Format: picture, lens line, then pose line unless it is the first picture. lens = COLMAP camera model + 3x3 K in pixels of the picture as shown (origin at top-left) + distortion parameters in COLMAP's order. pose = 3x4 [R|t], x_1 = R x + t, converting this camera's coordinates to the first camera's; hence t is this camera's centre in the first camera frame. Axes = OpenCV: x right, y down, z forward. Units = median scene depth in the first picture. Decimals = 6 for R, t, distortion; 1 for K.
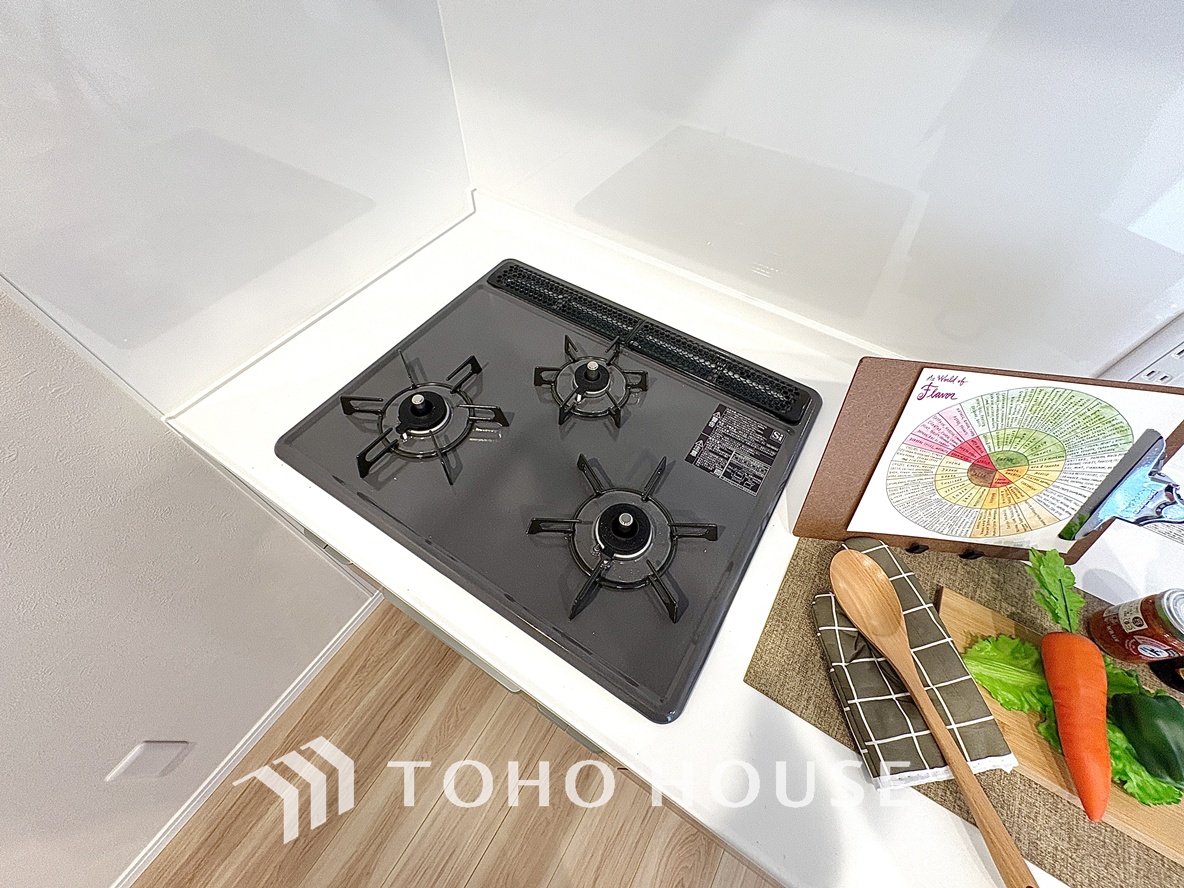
lens RADIAL K [[472.7, 0, 589.7], [0, 472.7, 443.5], [0, 0, 1]] dist [0.000577, 0.000013]
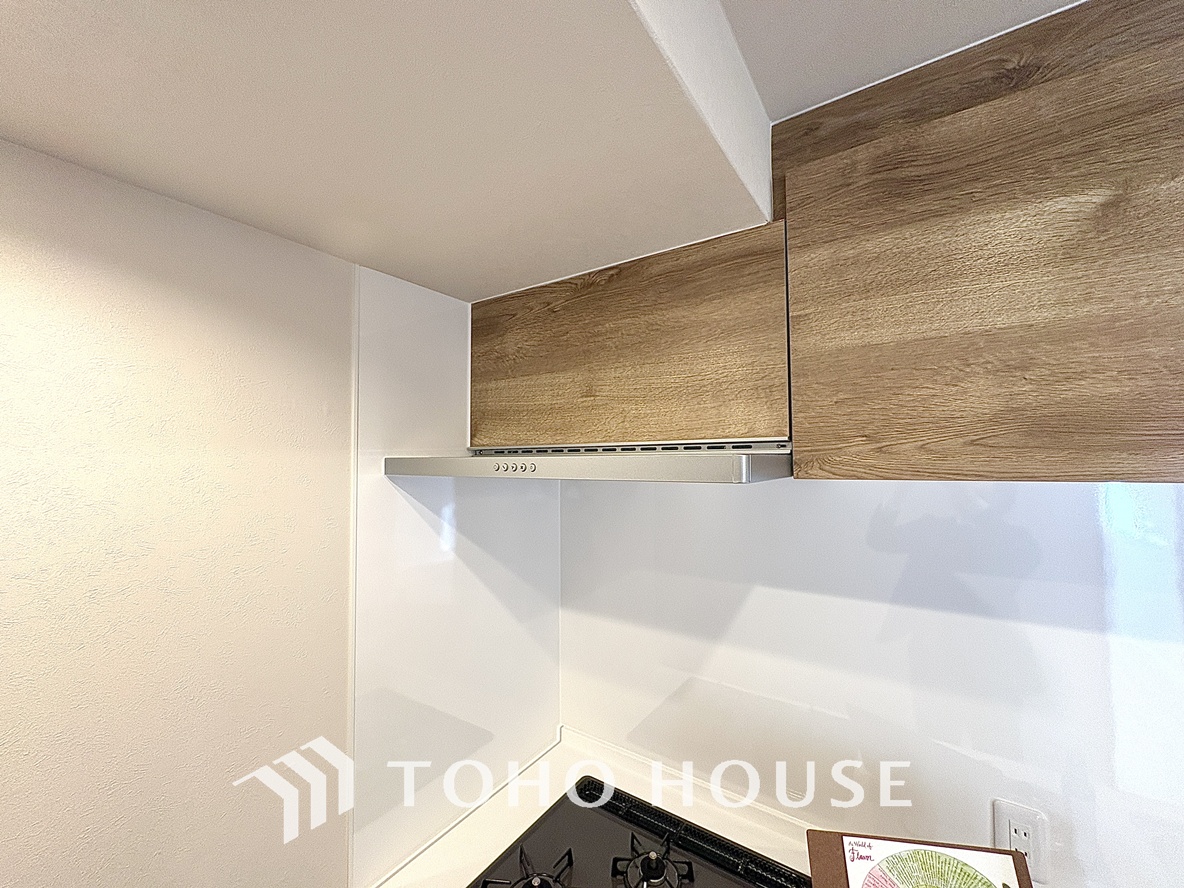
lens RADIAL K [[472.7, 0, 590.5], [0, 472.7, 448.5], [0, 0, 1]] dist [0.000577, 0.000013]
pose [[0.998591, -0.038187, -0.036836, -0.080828], [-0.010085, 0.544997, -0.838377, 0.360781], [0.052090, 0.837568, 0.543844, -0.819908]]
